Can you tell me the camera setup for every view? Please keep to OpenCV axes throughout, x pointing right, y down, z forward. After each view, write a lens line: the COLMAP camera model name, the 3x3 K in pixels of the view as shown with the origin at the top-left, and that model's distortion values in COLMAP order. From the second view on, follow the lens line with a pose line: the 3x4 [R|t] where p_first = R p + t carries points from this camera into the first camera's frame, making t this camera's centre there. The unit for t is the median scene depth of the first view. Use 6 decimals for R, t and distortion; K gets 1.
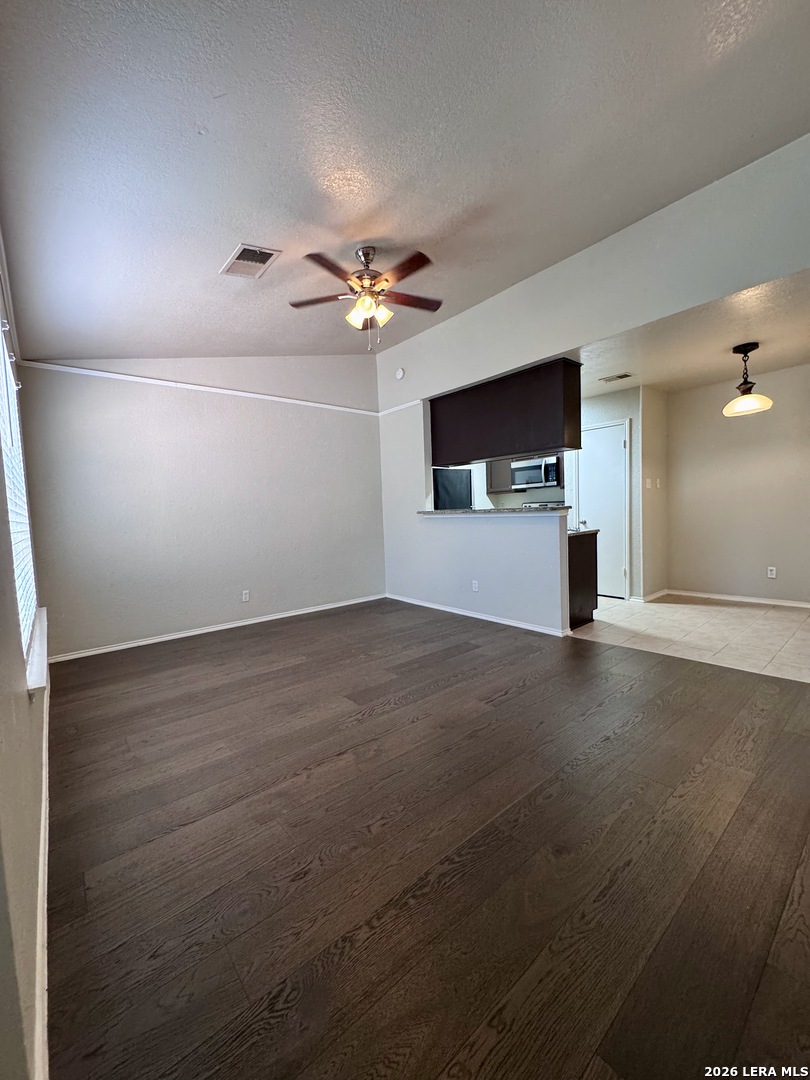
lens RADIAL K [[428.9, 0, 406.8], [0, 428.9, 538.5], [0, 0, 1]] dist [-0.002070, -0.000133]
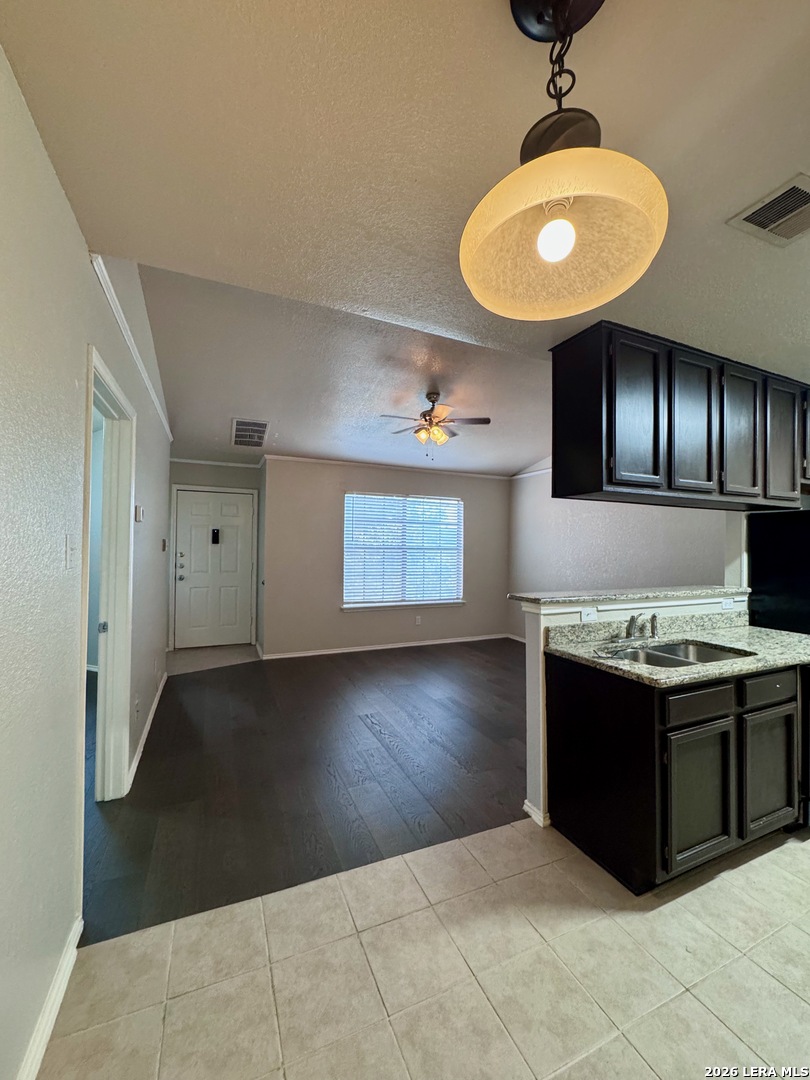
lens RADIAL K [[428.9, 0, 404.3], [0, 428.9, 537.2], [0, 0, 1]] dist [-0.002070, -0.000133]
pose [[-0.275835, 0.019307, -0.961011, 0.964325], [-0.066755, 0.996999, 0.039190, -0.165433], [0.958884, 0.074962, -0.273719, 0.950422]]
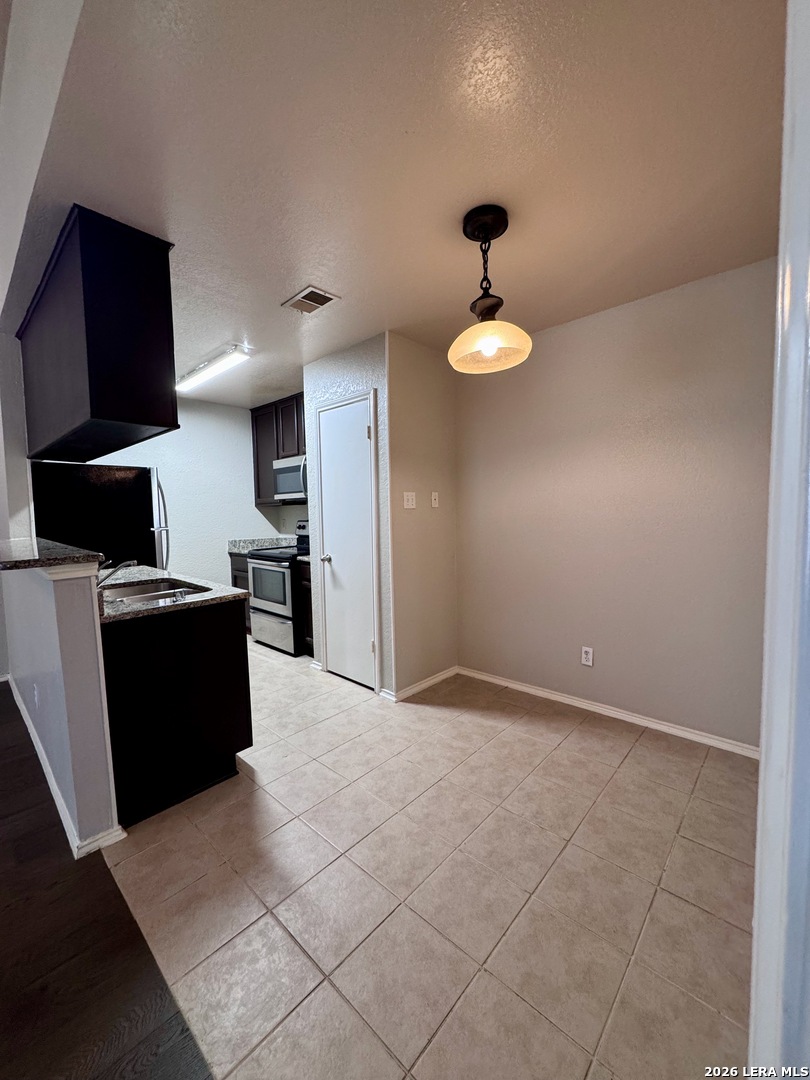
lens RADIAL K [[428.9, 0, 407.2], [0, 428.9, 539.3], [0, 0, 1]] dist [-0.002070, -0.000133]
pose [[0.991214, 0.013849, 0.131537, 0.613417], [-0.013460, 0.999902, -0.003848, -0.090879], [-0.131578, 0.002044, 0.991304, 0.517801]]
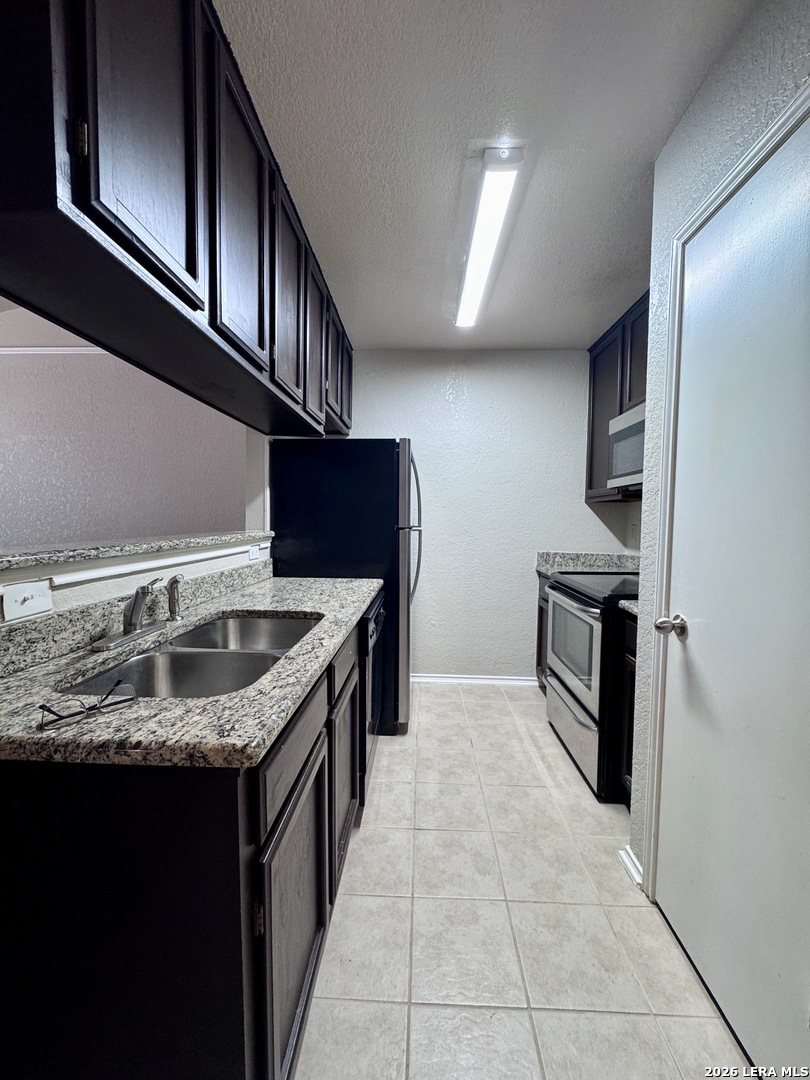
lens RADIAL K [[428.9, 0, 404.7], [0, 428.9, 540.8], [0, 0, 1]] dist [-0.002070, -0.000133]
pose [[0.736711, 0.084511, -0.670906, 0.629331], [-0.087201, 0.995749, 0.029677, -0.109103], [0.670562, 0.036641, 0.740948, 1.005330]]
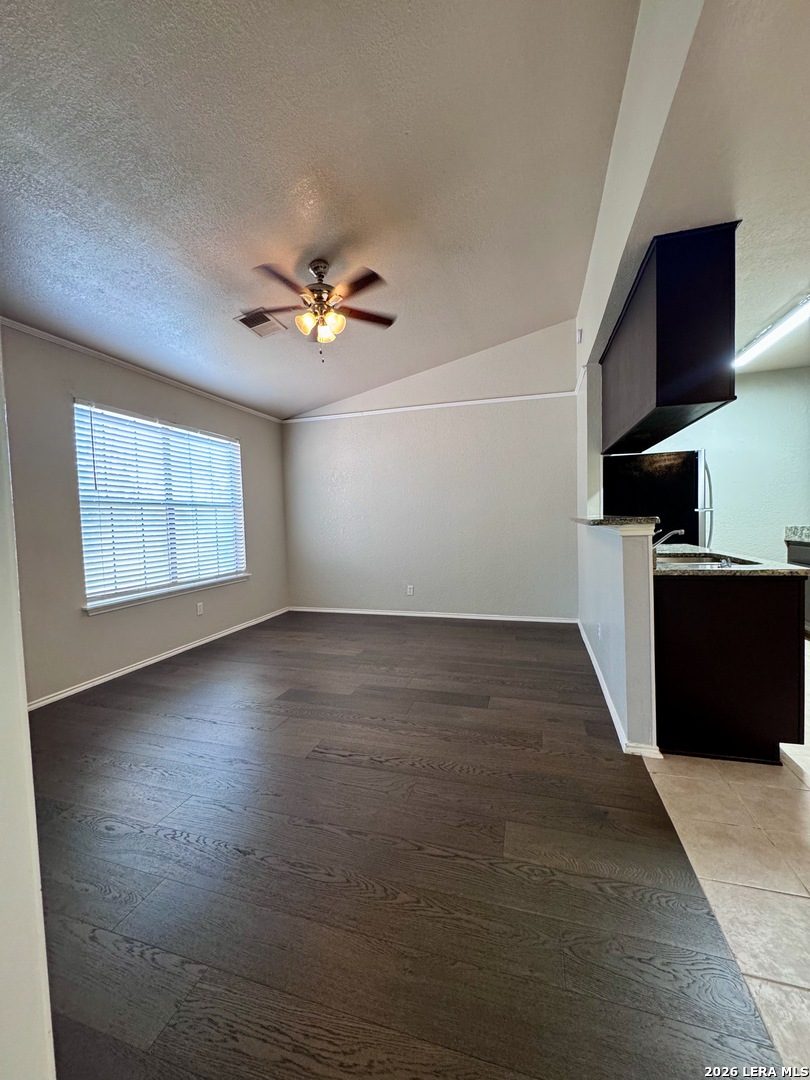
lens RADIAL K [[428.9, 0, 404.2], [0, 428.9, 539.1], [0, 0, 1]] dist [-0.002070, -0.000133]
pose [[0.547247, 0.064391, -0.834491, 0.634760], [-0.049573, 0.997779, 0.044482, -0.056223], [0.835502, 0.017025, 0.549224, 0.439680]]
